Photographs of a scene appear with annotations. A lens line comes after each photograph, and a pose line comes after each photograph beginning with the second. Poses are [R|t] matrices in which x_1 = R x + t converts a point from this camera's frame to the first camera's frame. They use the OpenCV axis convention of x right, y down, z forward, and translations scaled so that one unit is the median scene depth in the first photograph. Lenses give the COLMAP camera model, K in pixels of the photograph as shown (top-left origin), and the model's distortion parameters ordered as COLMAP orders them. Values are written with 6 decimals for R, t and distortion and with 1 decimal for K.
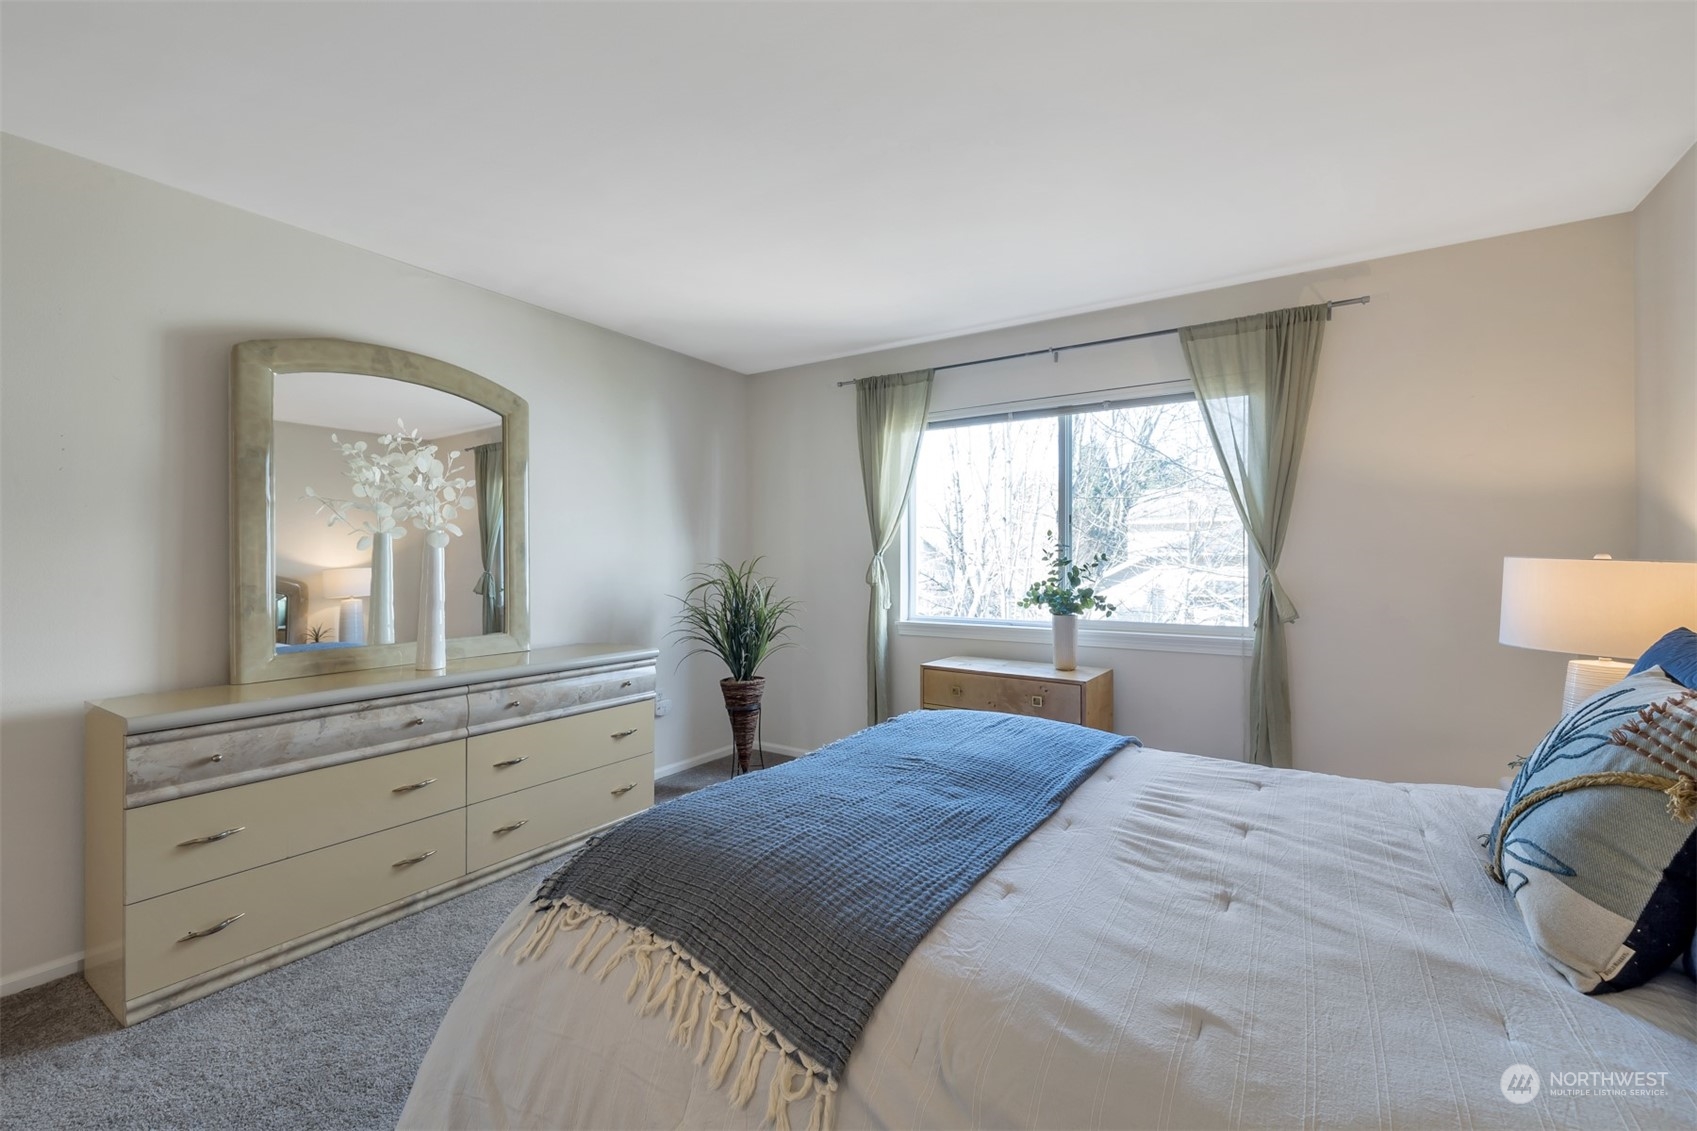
lens RADIAL K [[703.8, 0, 852.6], [0, 703.8, 561.3], [0, 0, 1]] dist [-0.000973, -0.000045]
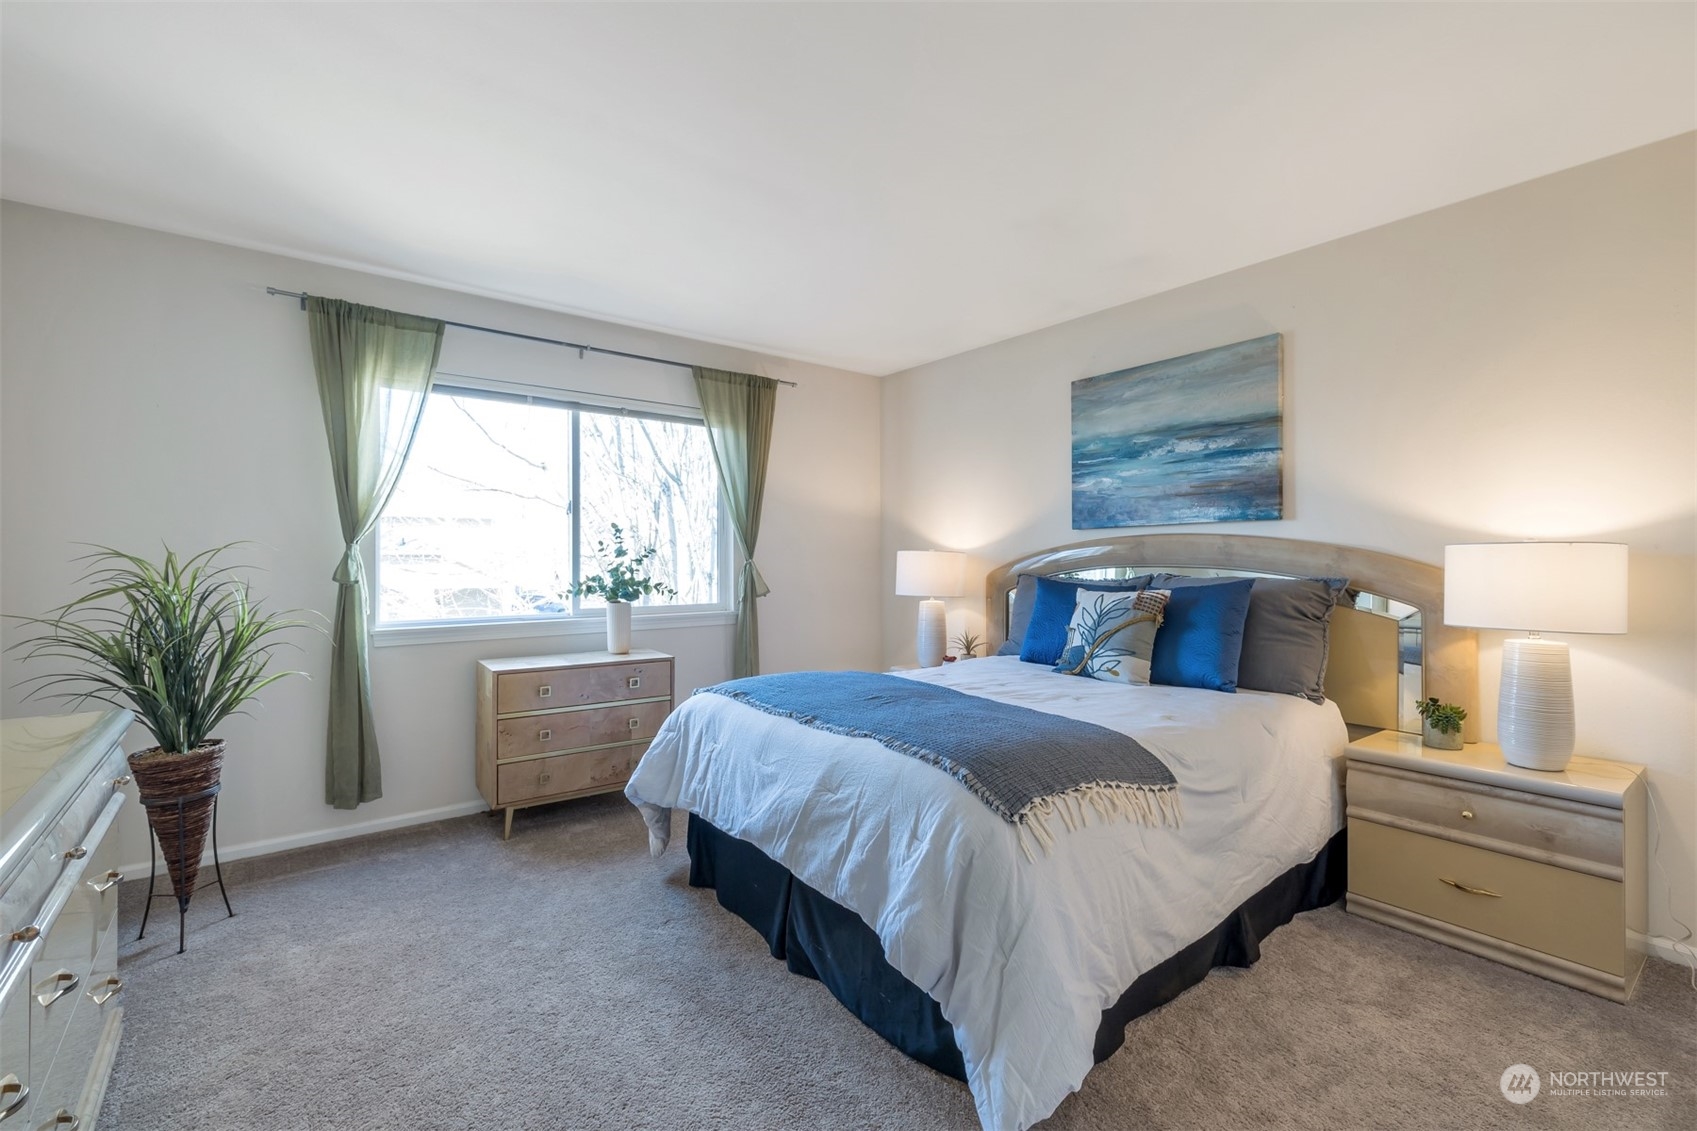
lens RADIAL K [[712.6, 0, 851.8], [0, 712.6, 562.7], [0, 0, 1]] dist [0.000095, 0.000340]
pose [[0.331593, -0.005531, 0.943406, -0.617213], [0.002425, 0.999985, 0.005010, 0.011092], [-0.943419, 0.000626, 0.331602, 0.310452]]
